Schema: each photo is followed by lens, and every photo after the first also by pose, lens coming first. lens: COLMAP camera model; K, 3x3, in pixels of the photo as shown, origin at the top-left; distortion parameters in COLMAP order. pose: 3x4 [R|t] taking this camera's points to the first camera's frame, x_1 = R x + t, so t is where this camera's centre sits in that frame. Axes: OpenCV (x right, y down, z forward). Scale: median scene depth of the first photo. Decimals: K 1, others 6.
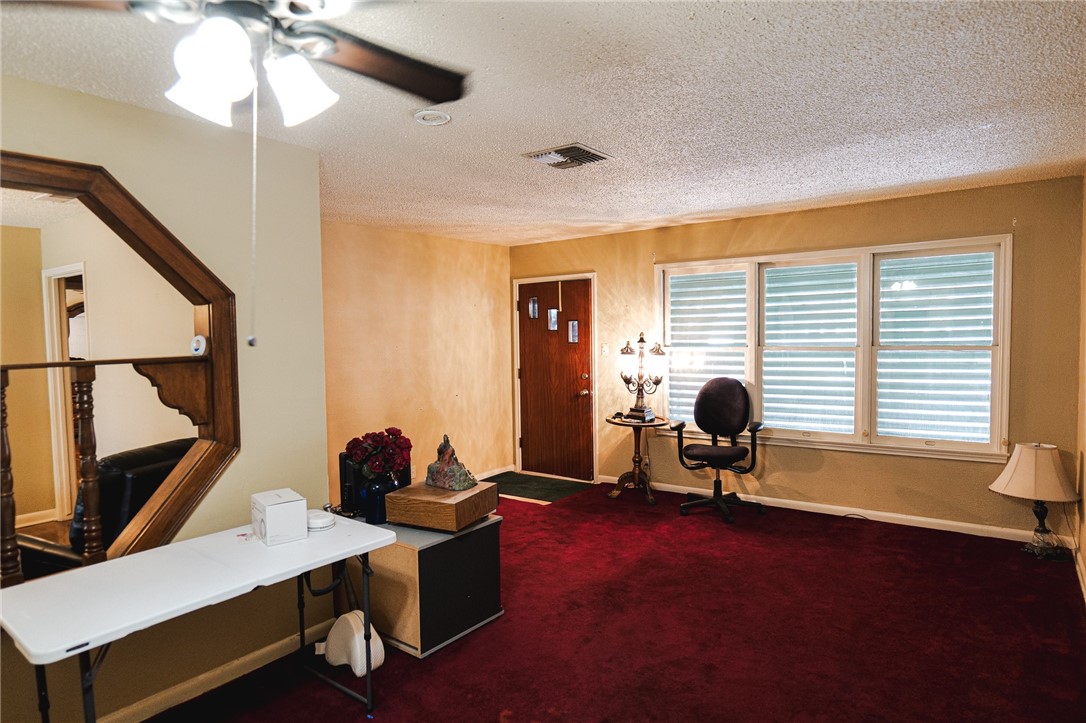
lens RADIAL K [[635.7, 0, 540.9], [0, 635.7, 365.1], [0, 0, 1]] dist [-0.019868, 0.008020]
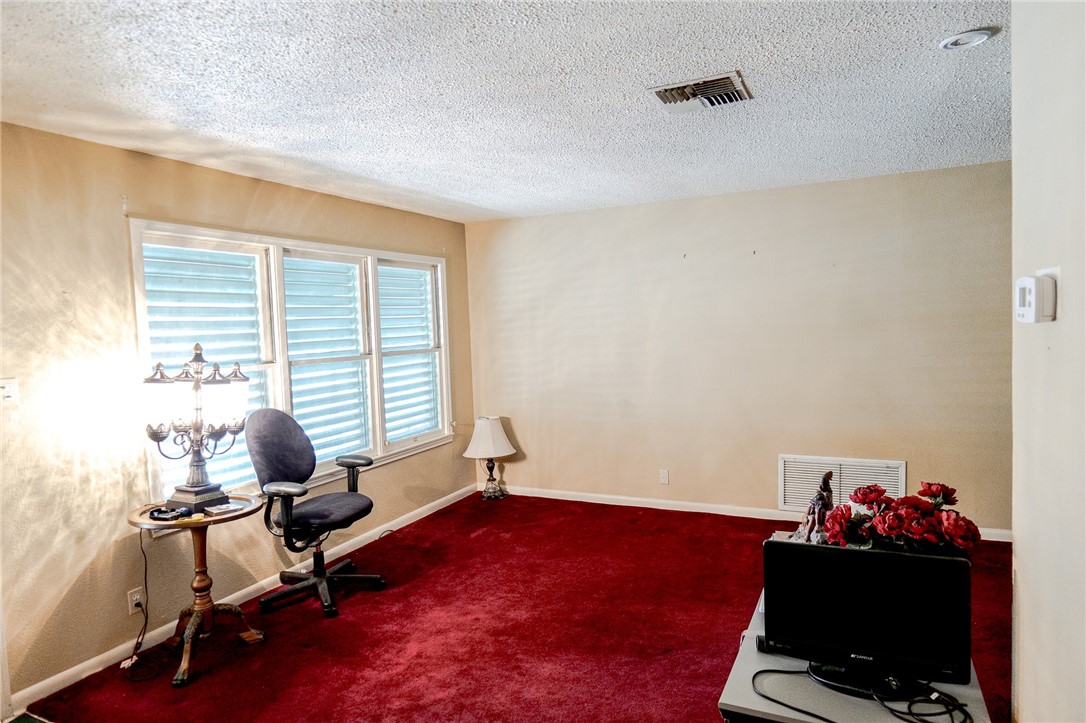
lens RADIAL K [[635.7, 0, 542.9], [0, 635.7, 363.8], [0, 0, 1]] dist [-0.019868, 0.008020]
pose [[-0.184943, -0.029759, 0.982299, -0.483000], [0.098709, 0.993924, 0.048696, -0.036554], [-0.977779, 0.105968, -0.180881, 0.937574]]
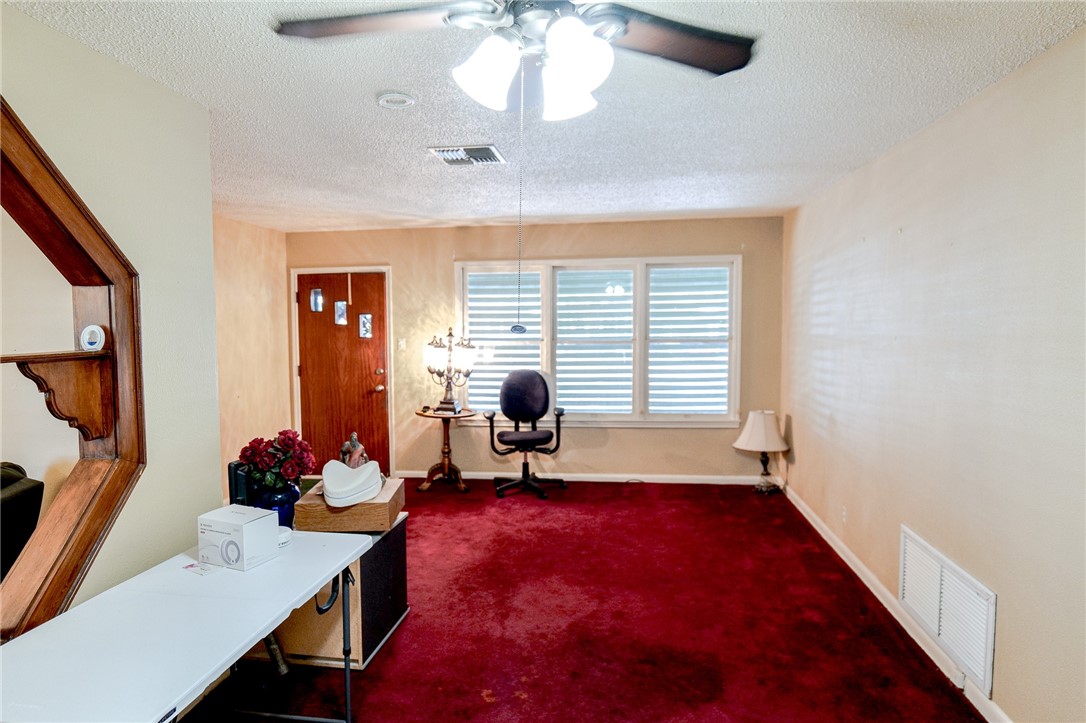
lens RADIAL K [[635.7, 0, 546.9], [0, 635.7, 367.2], [0, 0, 1]] dist [-0.019868, 0.008020]
pose [[0.872095, -0.022547, 0.488817, -0.242313], [0.018049, 0.999740, 0.013912, 0.002494], [-0.489004, -0.003310, 0.872275, 0.026216]]
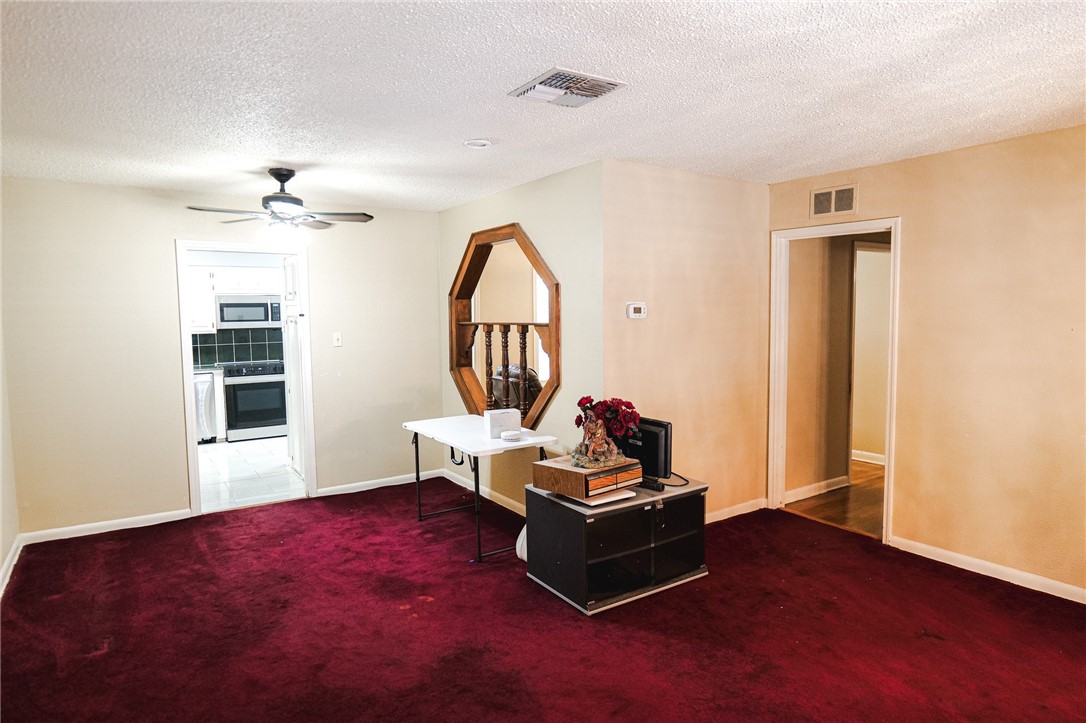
lens RADIAL K [[635.7, 0, 542.2], [0, 635.7, 364.4], [0, 0, 1]] dist [-0.019868, 0.008020]
pose [[-0.340901, 0.092981, -0.935490, 0.551007], [-0.034524, 0.993187, 0.111296, -0.048847], [0.939465, 0.070237, -0.335368, 0.851408]]
